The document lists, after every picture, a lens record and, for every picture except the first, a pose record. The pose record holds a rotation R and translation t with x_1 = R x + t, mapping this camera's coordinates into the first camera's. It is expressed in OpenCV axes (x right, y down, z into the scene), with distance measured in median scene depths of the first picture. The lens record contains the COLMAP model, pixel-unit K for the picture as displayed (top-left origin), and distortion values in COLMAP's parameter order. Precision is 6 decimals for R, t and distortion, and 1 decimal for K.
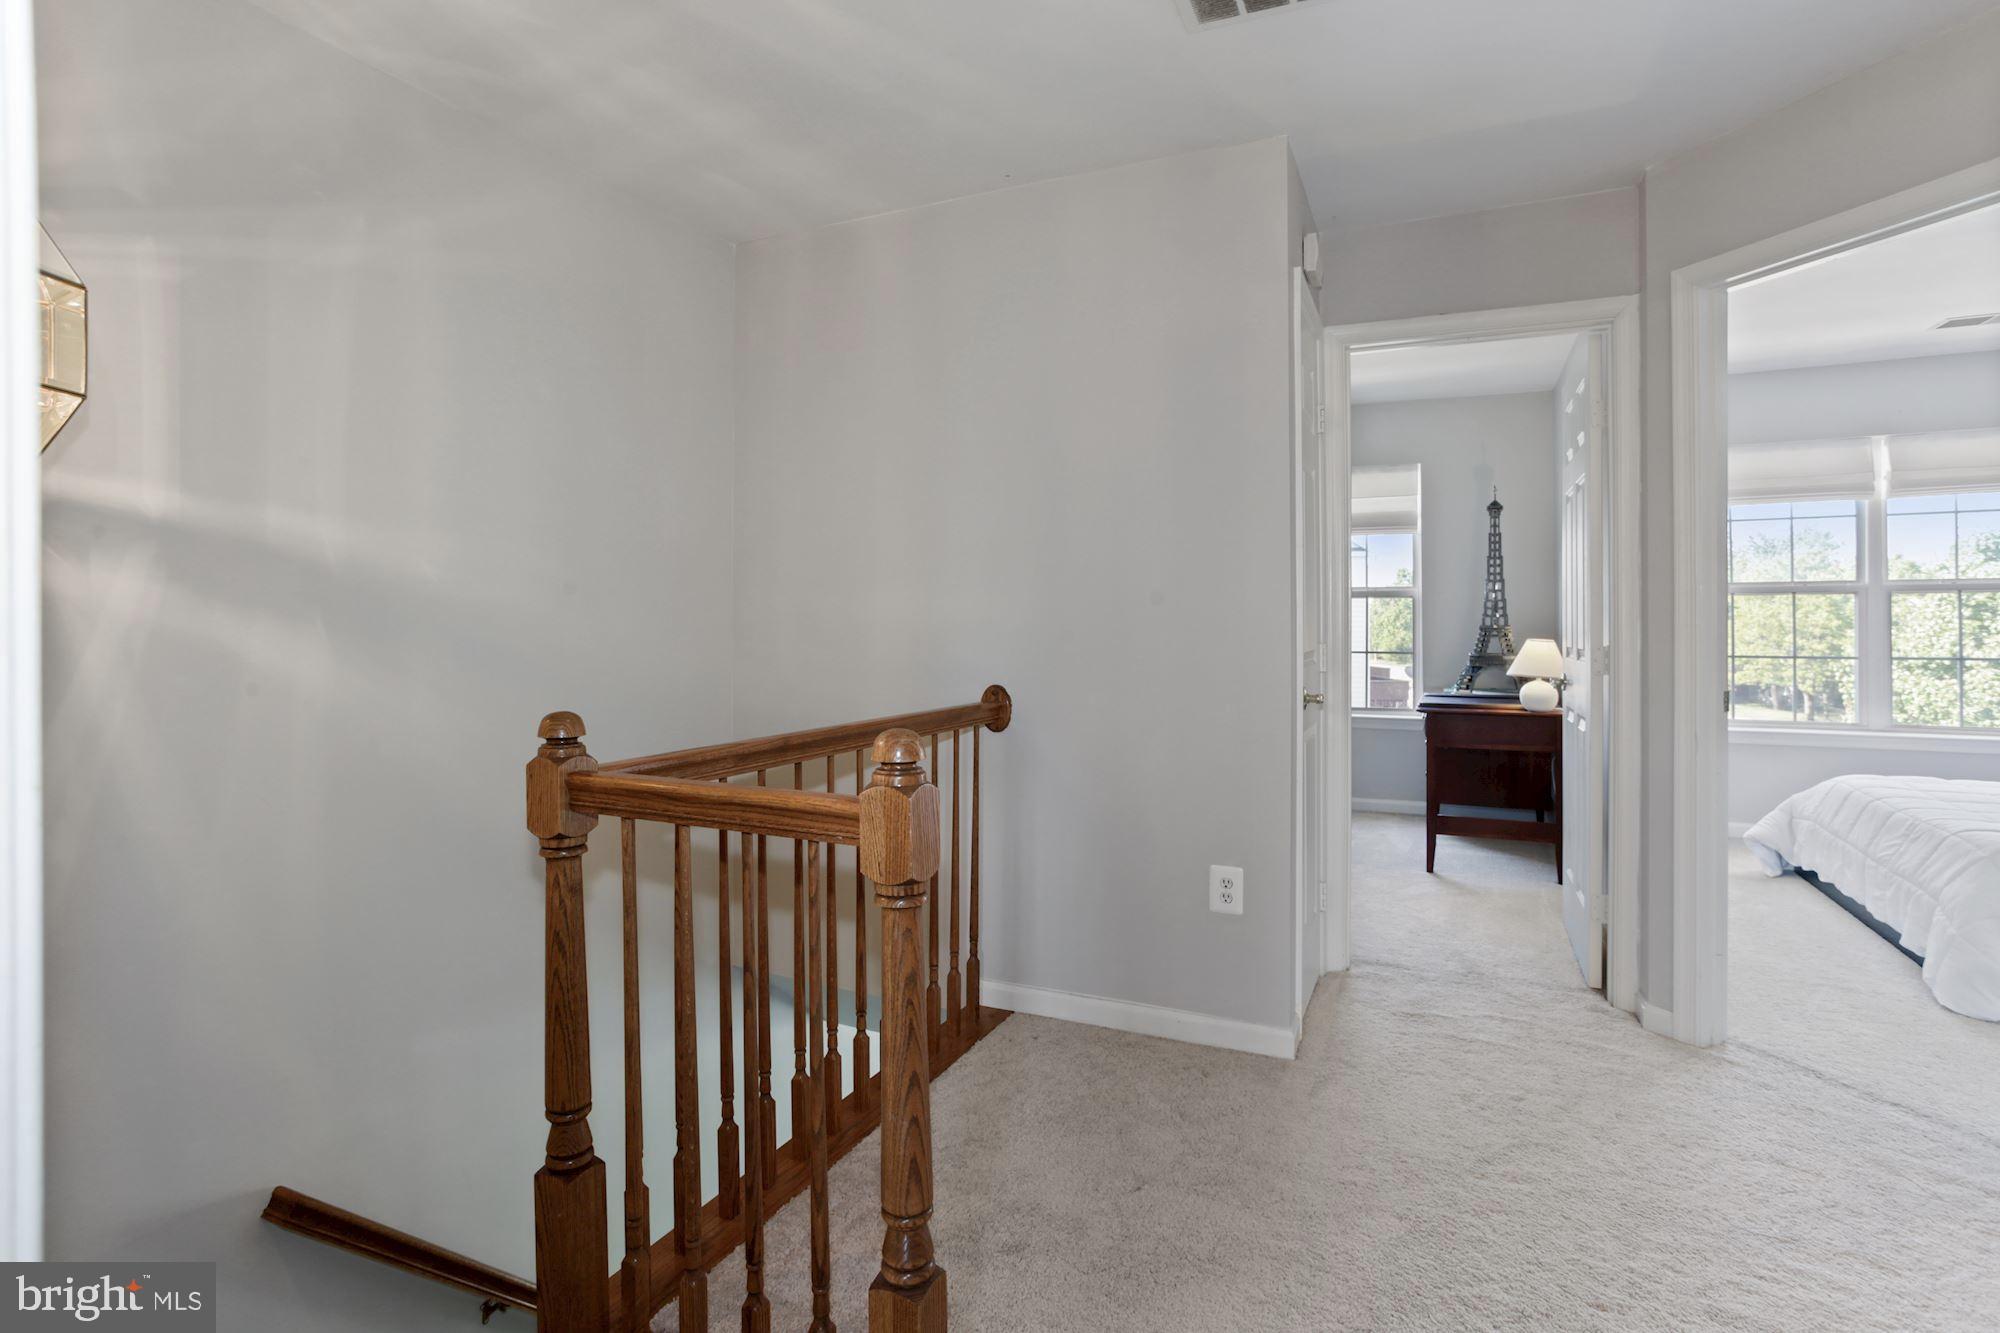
lens RADIAL K [[972.9, 0, 1003.2], [0, 972.9, 654.4], [0, 0, 1]] dist [-0.035794, 0.030660]
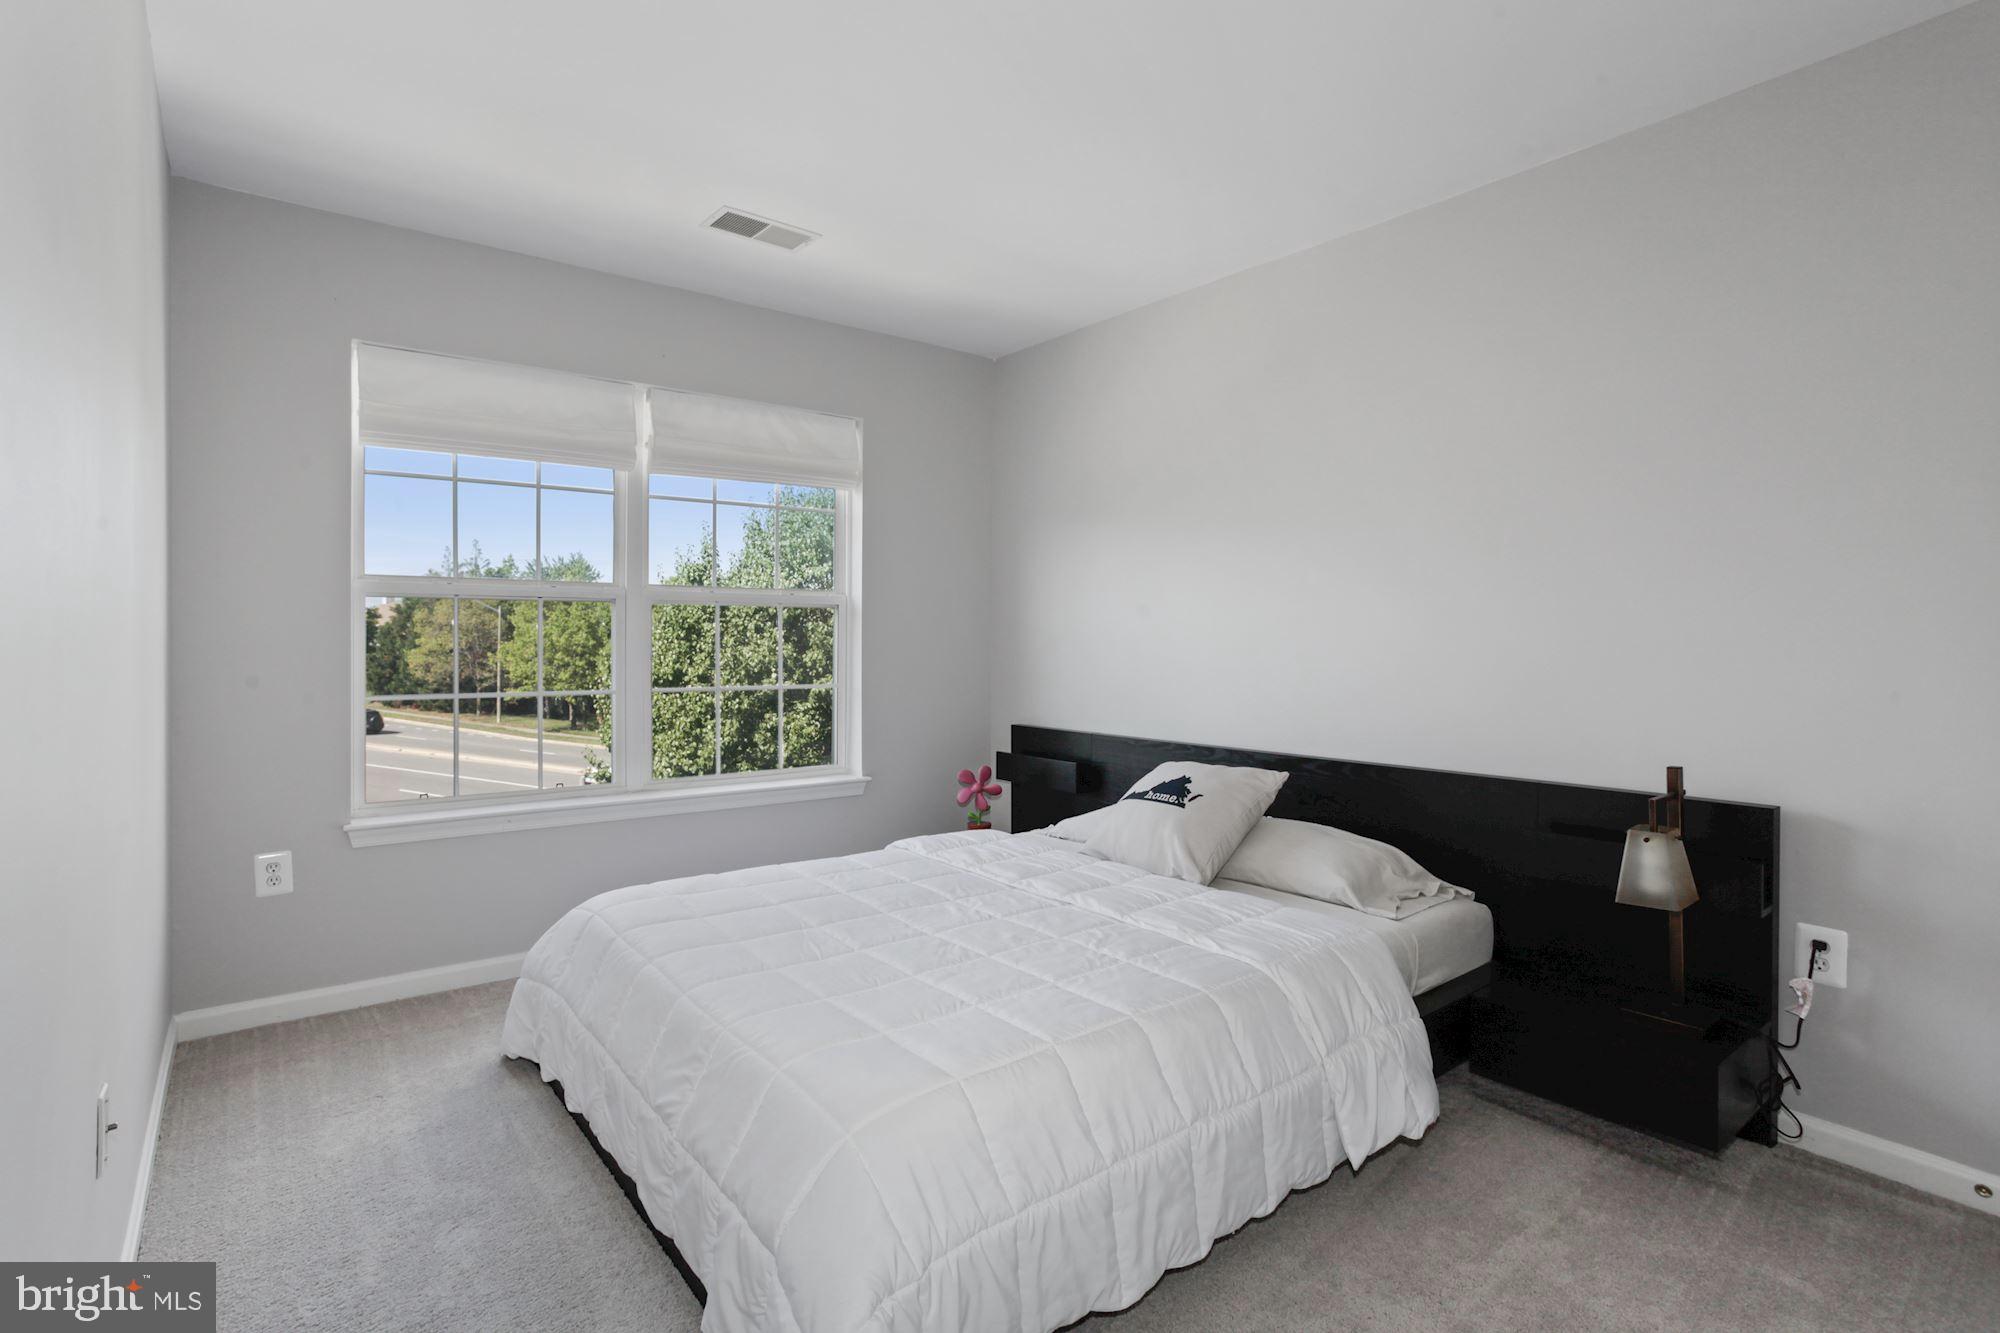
lens RADIAL K [[972.9, 0, 1003.2], [0, 972.9, 654.4], [0, 0, 1]] dist [-0.035794, 0.030660]
pose [[0.440645, -0.000983, 0.897681, 0.321493], [0.017344, 0.999822, -0.007419, -0.010687], [-0.897514, 0.018839, 0.440583, 0.375985]]
